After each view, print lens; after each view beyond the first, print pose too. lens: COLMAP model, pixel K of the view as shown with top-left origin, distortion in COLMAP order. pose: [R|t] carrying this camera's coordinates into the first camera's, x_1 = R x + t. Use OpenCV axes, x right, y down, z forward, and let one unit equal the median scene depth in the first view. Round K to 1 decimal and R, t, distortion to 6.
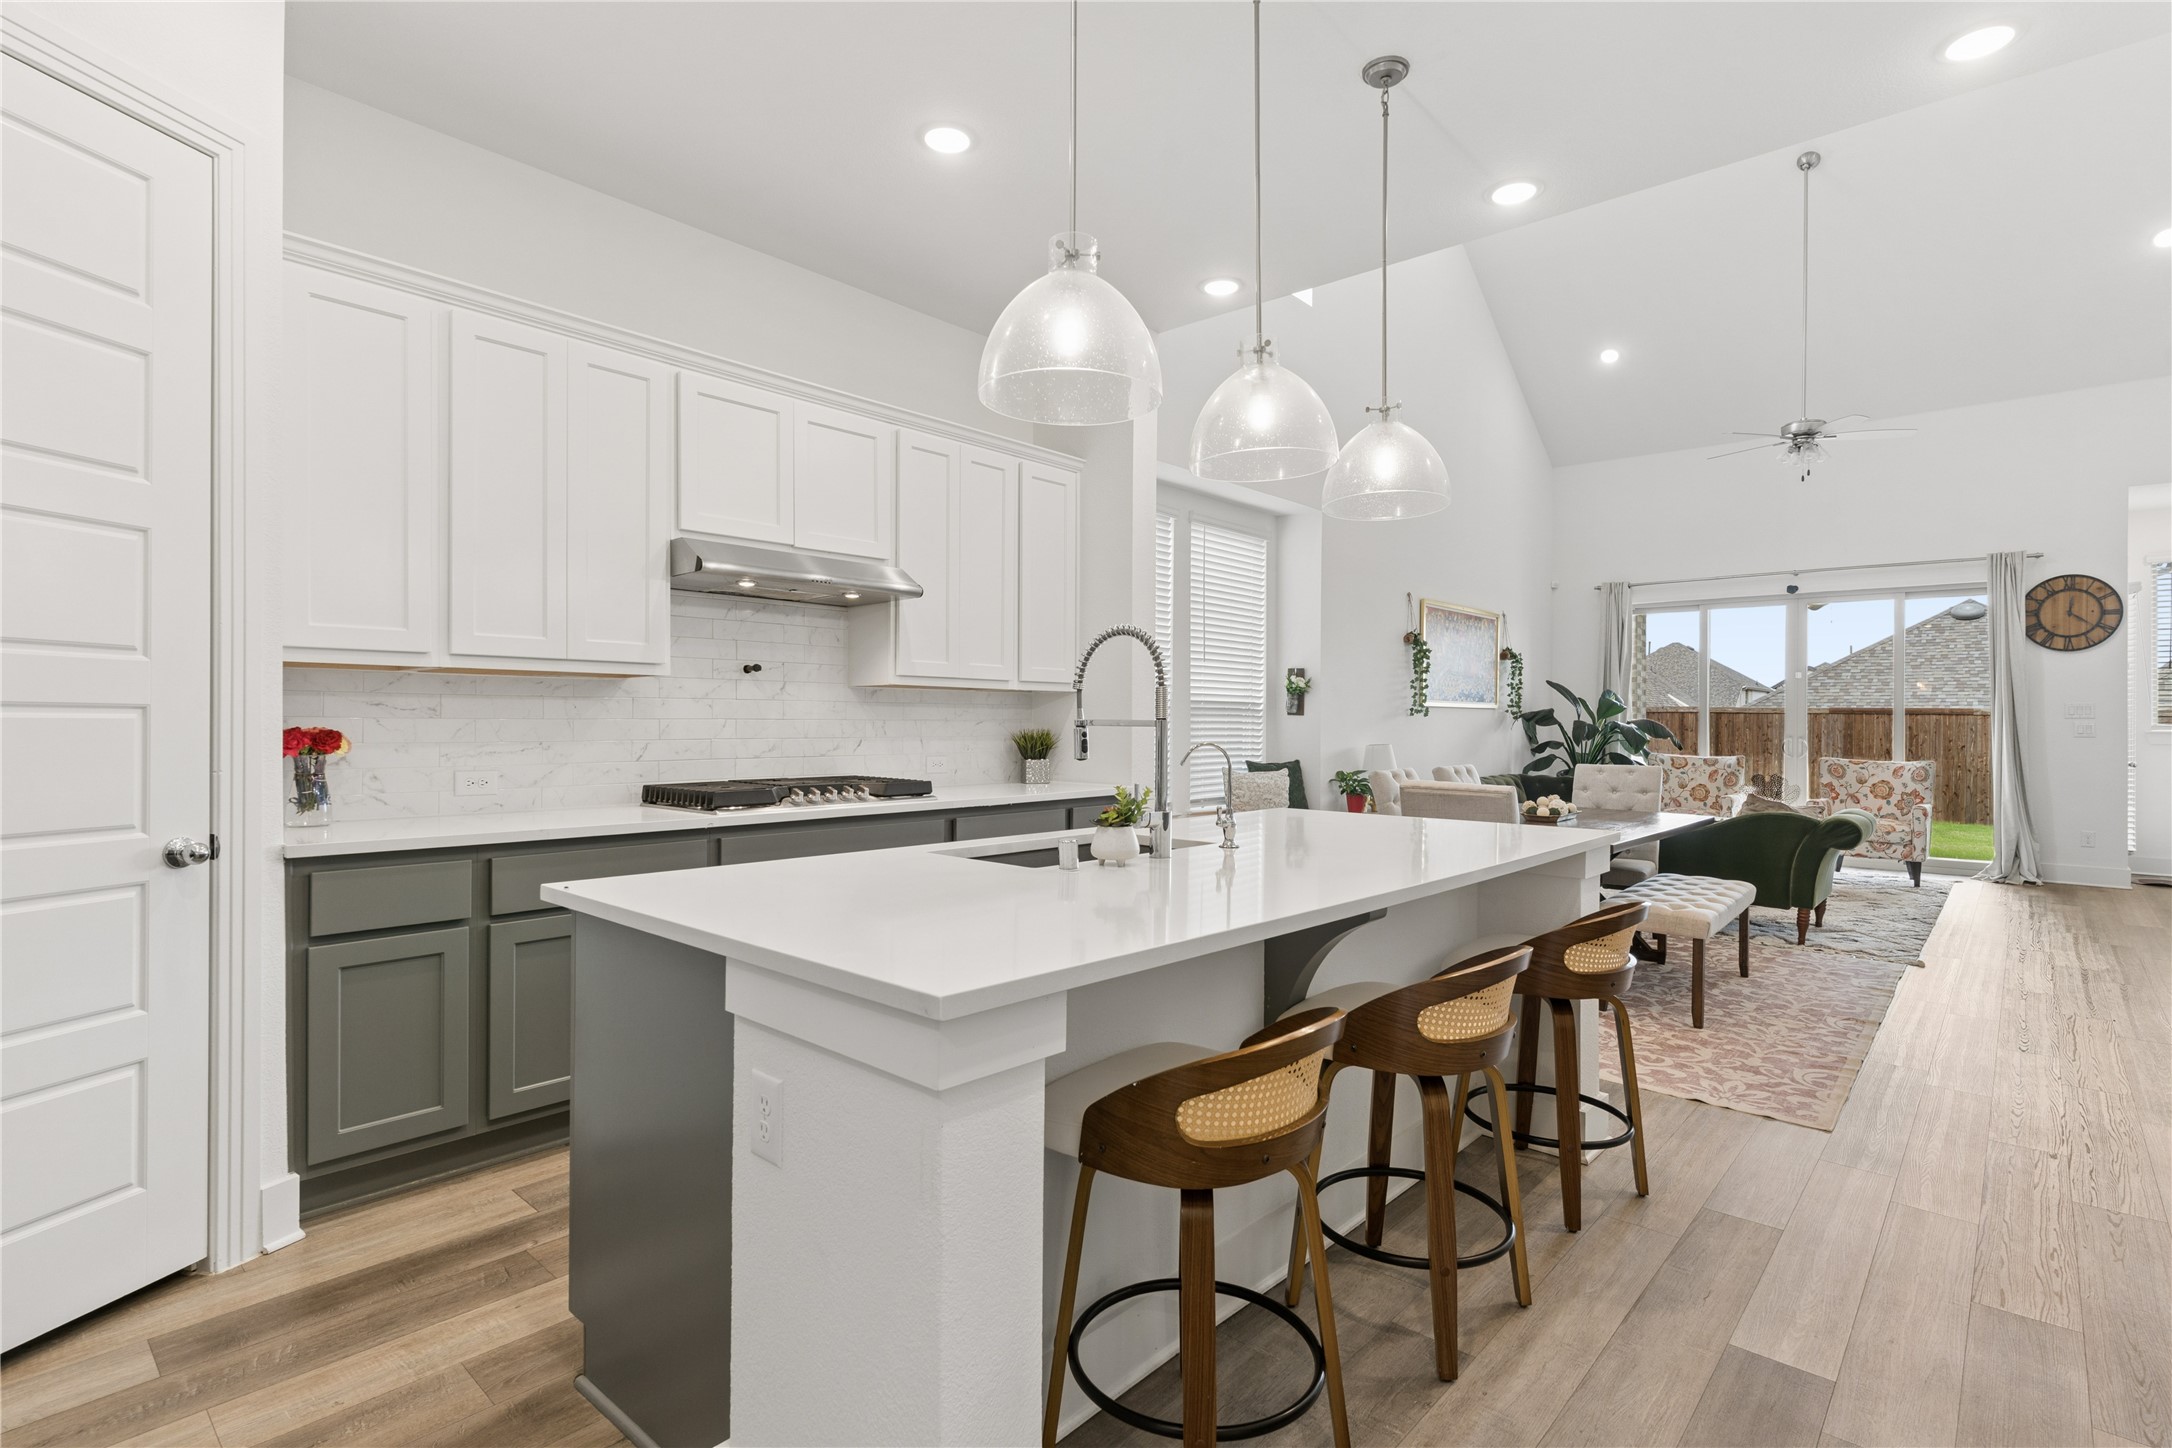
lens RADIAL K [[1045.1, 0, 1085.6], [0, 1045.1, 720.5], [0, 0, 1]] dist [0.002417, -0.001143]
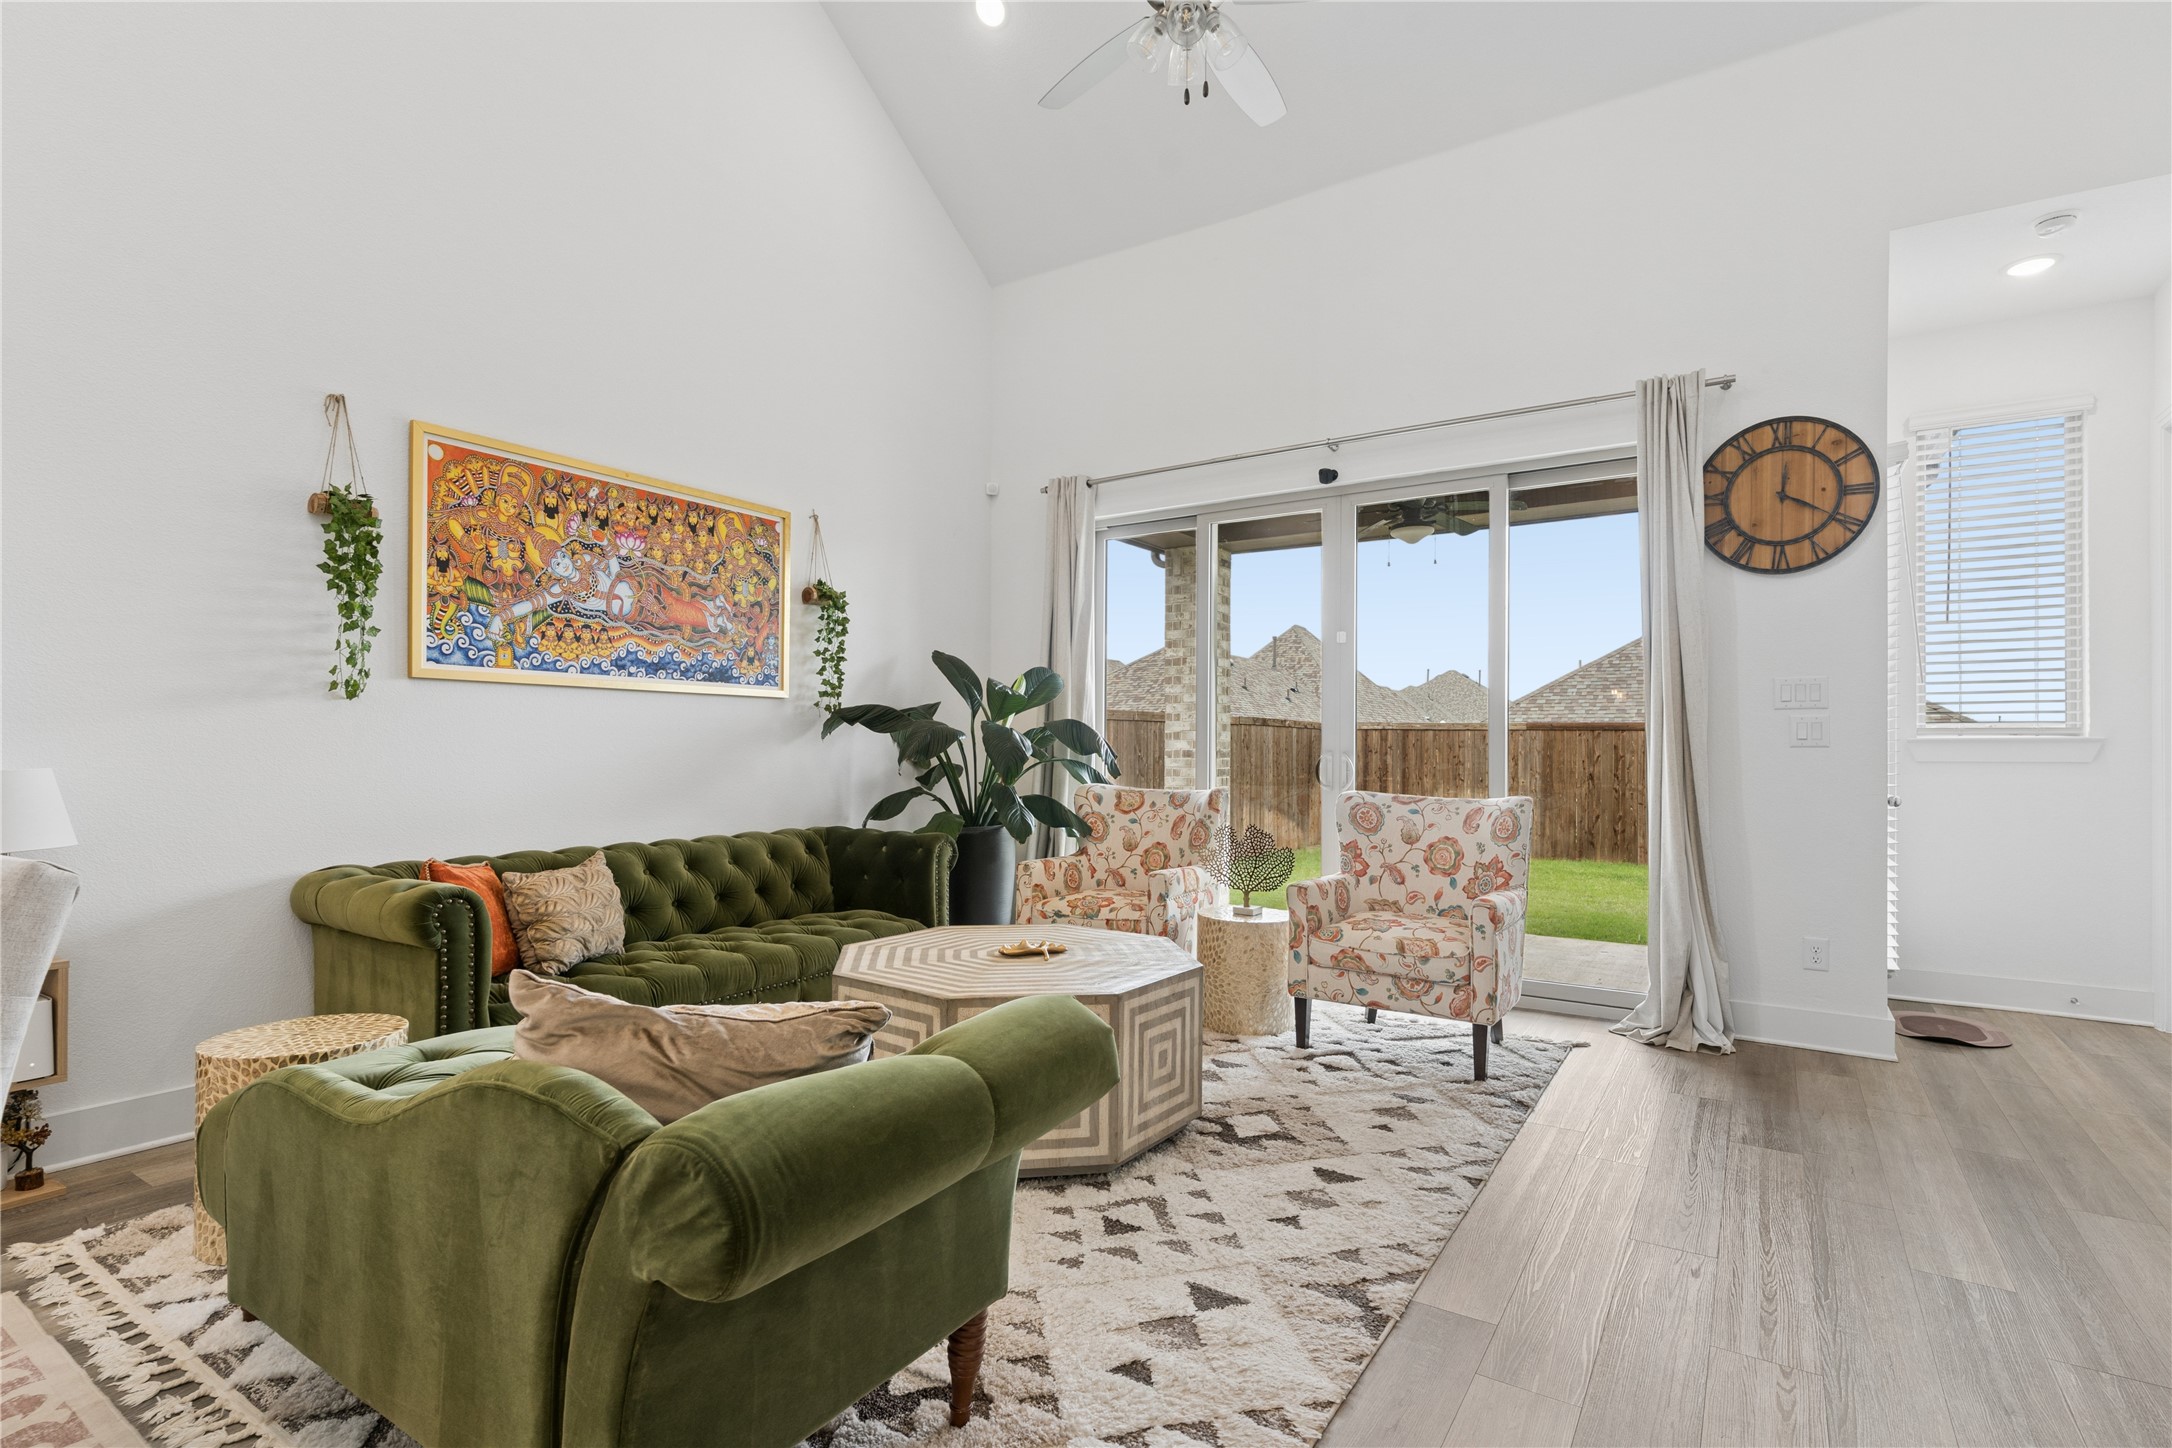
lens RADIAL K [[1040.4, 0, 1076.6], [0, 1040.4, 752.9], [0, 0, 1]] dist [0.001270, 0.001386]
pose [[0.988676, -0.003764, 0.150016, 0.546949], [0.003252, 0.999988, 0.003664, 0.016250], [-0.150028, -0.003135, 0.988677, 0.574050]]
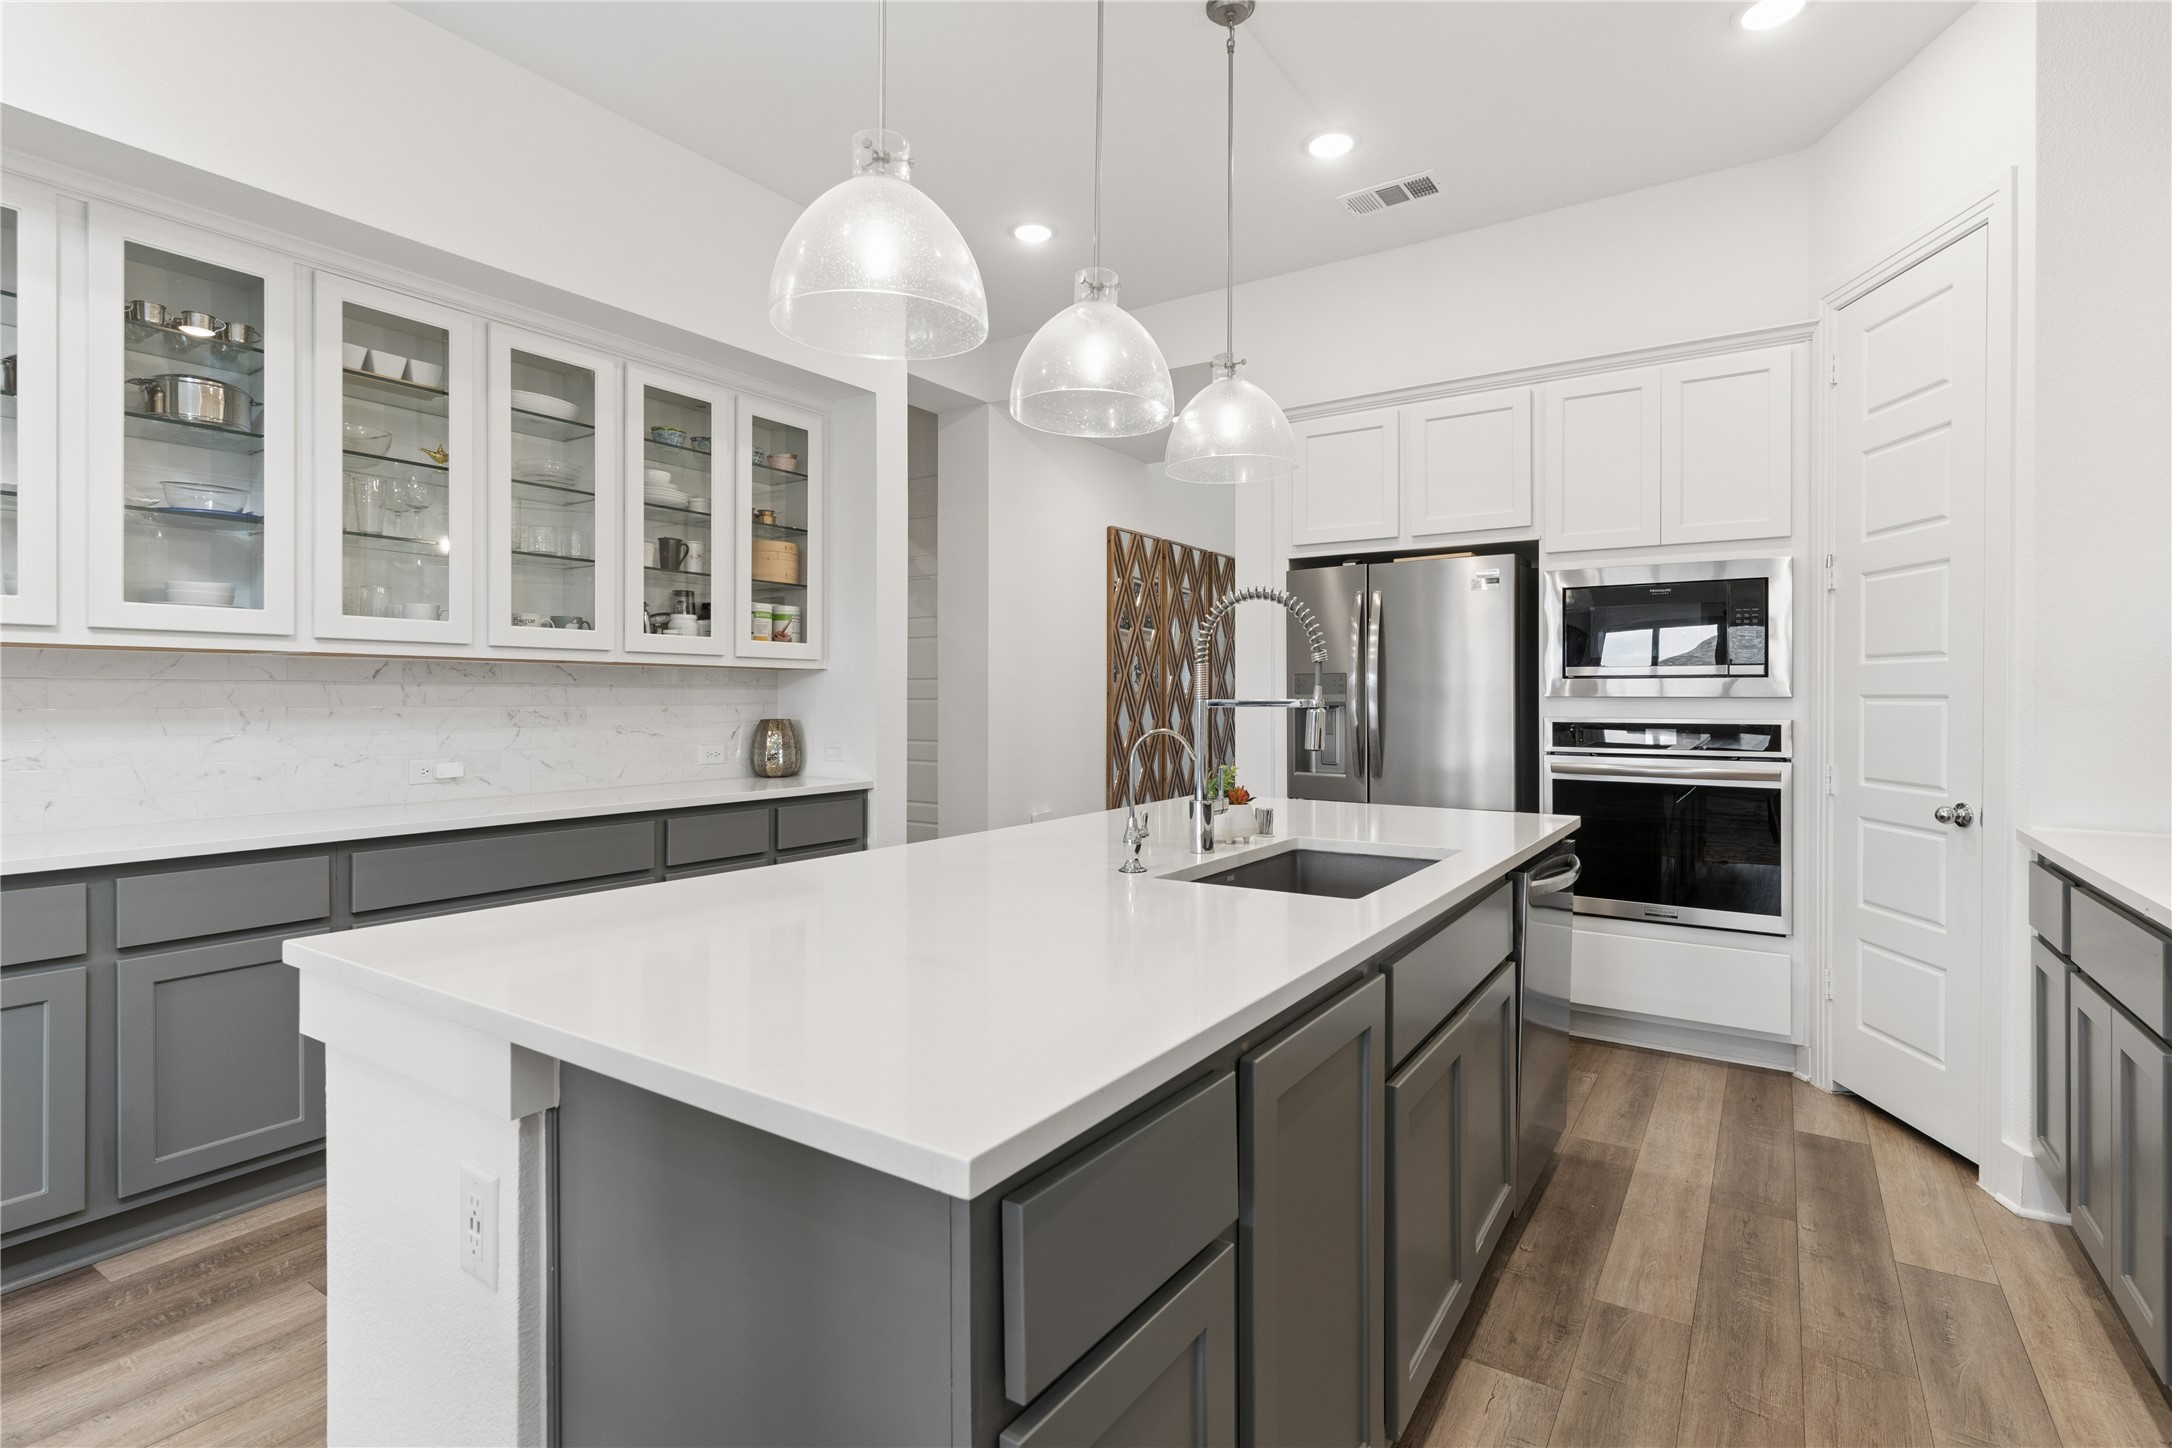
lens RADIAL K [[1052.5, 0, 1091.4], [0, 1052.5, 697.3], [0, 0, 1]] dist [0.002042, 0.000102]
pose [[-0.987137, -0.009714, -0.159579, 0.097169], [-0.009802, 0.999952, -0.000241, -0.000927], [0.159574, 0.001327, -0.987185, 0.578530]]
